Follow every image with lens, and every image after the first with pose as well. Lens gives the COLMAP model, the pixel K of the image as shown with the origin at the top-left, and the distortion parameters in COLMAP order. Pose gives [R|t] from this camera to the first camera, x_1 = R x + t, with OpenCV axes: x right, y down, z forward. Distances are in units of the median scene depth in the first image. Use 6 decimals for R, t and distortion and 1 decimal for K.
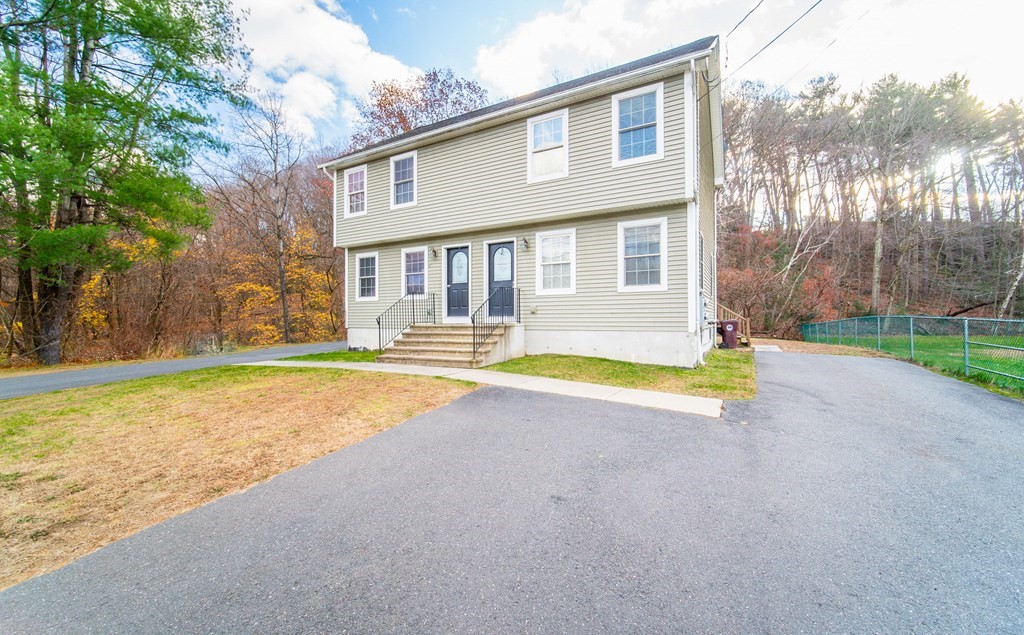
lens RADIAL K [[407.7, 0, 516.7], [0, 407.7, 318.6], [0, 0, 1]] dist [-0.000402, 0.000022]
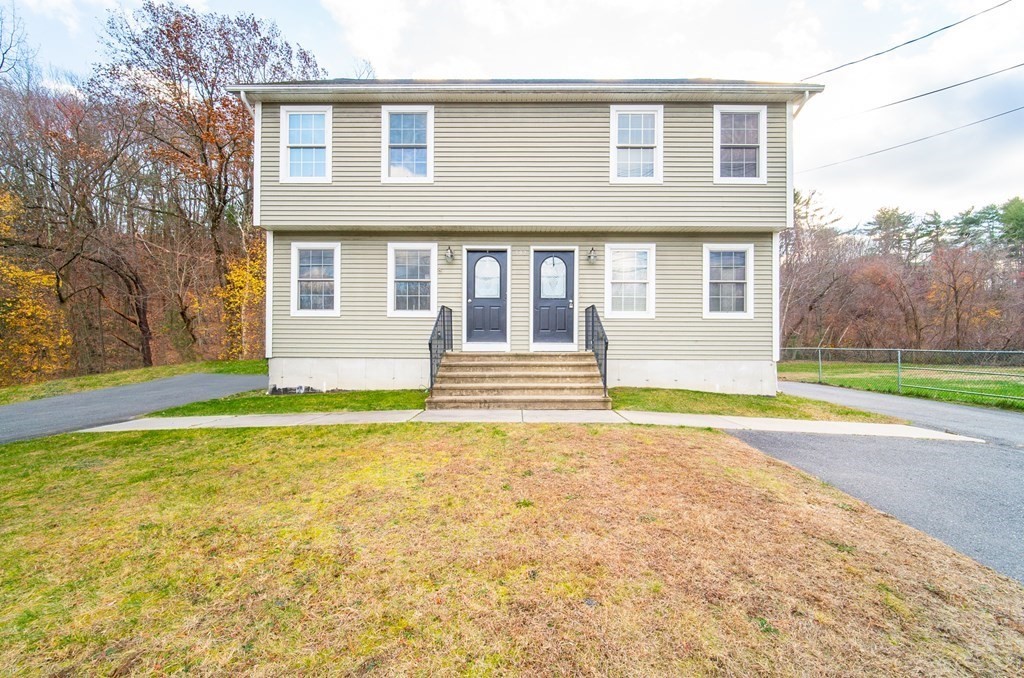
lens RADIAL K [[431.2, 0, 510.8], [0, 431.2, 351.4], [0, 0, 1]] dist [-0.001486, -0.000288]
pose [[0.873749, 0.002742, 0.486369, -0.516146], [-0.008668, 0.999913, 0.009935, 0.004509], [-0.486299, -0.012896, 0.873697, 0.291698]]
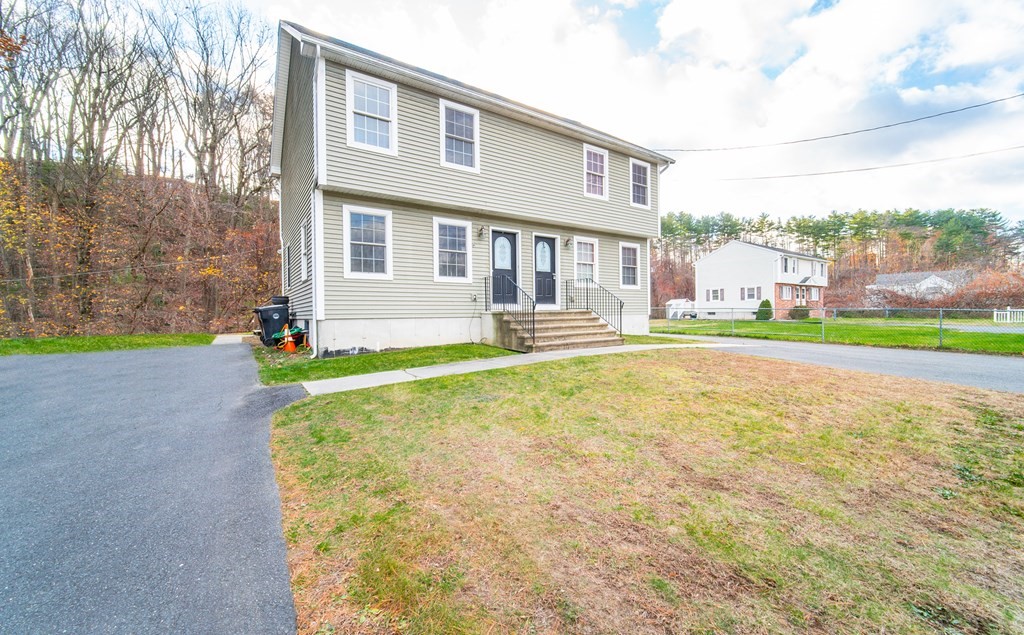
lens RADIAL K [[407.7, 0, 516.7], [0, 407.7, 318.6], [0, 0, 1]] dist [-0.000402, 0.000022]
pose [[0.432112, -0.018906, 0.901622, -1.051665], [0.004112, 0.999811, 0.018994, 0.013260], [-0.901811, -0.004500, 0.432108, 0.580866]]
